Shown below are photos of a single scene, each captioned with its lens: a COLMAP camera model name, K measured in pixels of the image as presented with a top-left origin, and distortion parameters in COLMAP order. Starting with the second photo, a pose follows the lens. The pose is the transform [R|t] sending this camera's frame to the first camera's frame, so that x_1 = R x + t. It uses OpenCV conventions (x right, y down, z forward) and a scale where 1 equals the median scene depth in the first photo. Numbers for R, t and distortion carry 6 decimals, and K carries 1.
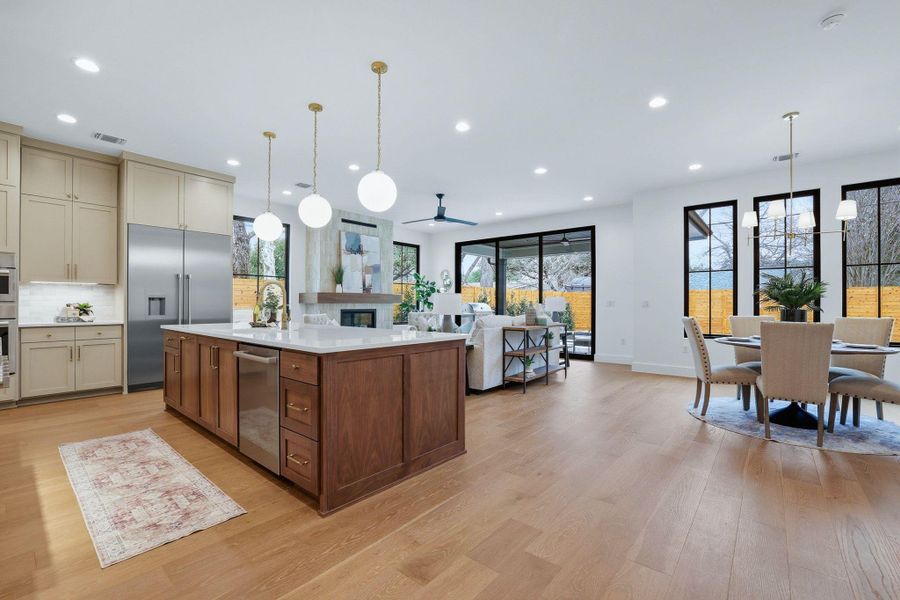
lens RADIAL K [[389.7, 0, 456.0], [0, 389.7, 303.6], [0, 0, 1]] dist [-0.043062, 0.013865]
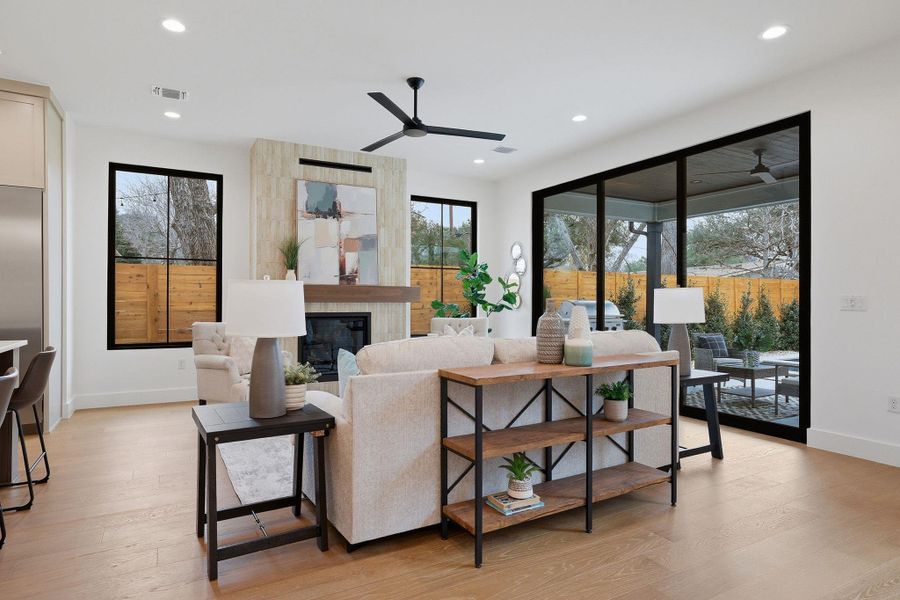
lens RADIAL K [[516.8, 0, 450.0], [0, 516.8, 300.0], [0, 0, 1]] dist [-0.000332, 0.003075]
pose [[0.931567, -0.001814, -0.363566, 0.334114], [0.002261, 0.999997, 0.000805, -0.007626], [0.363563, -0.001572, 0.931568, 0.579902]]
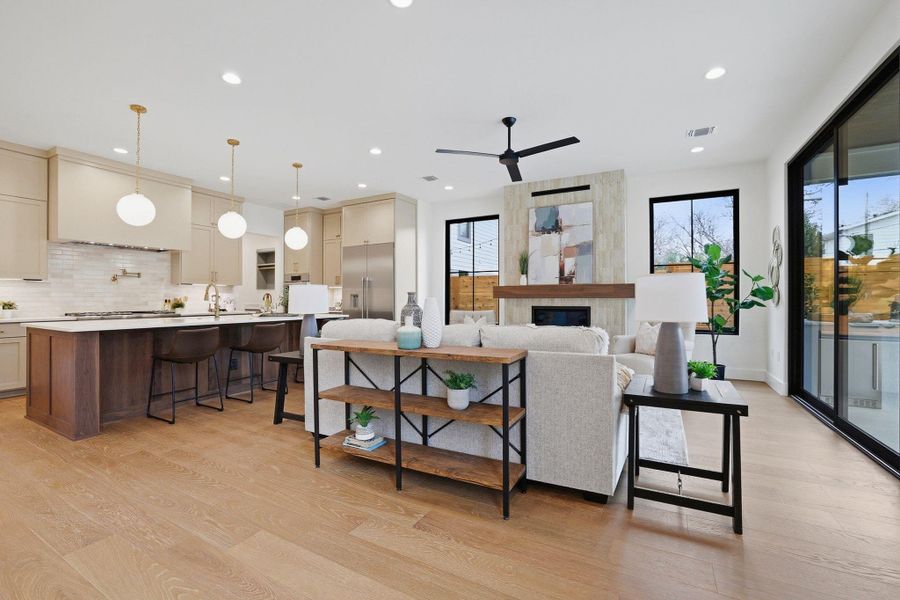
lens RADIAL K [[391.6, 0, 449.2], [0, 391.6, 297.4], [0, 0, 1]] dist [-0.042255, 0.017317]
pose [[0.184100, -0.006076, -0.982889, 0.767057], [0.003024, 0.999980, -0.005616, 0.002218], [0.982903, -0.001938, 0.184115, 1.125043]]
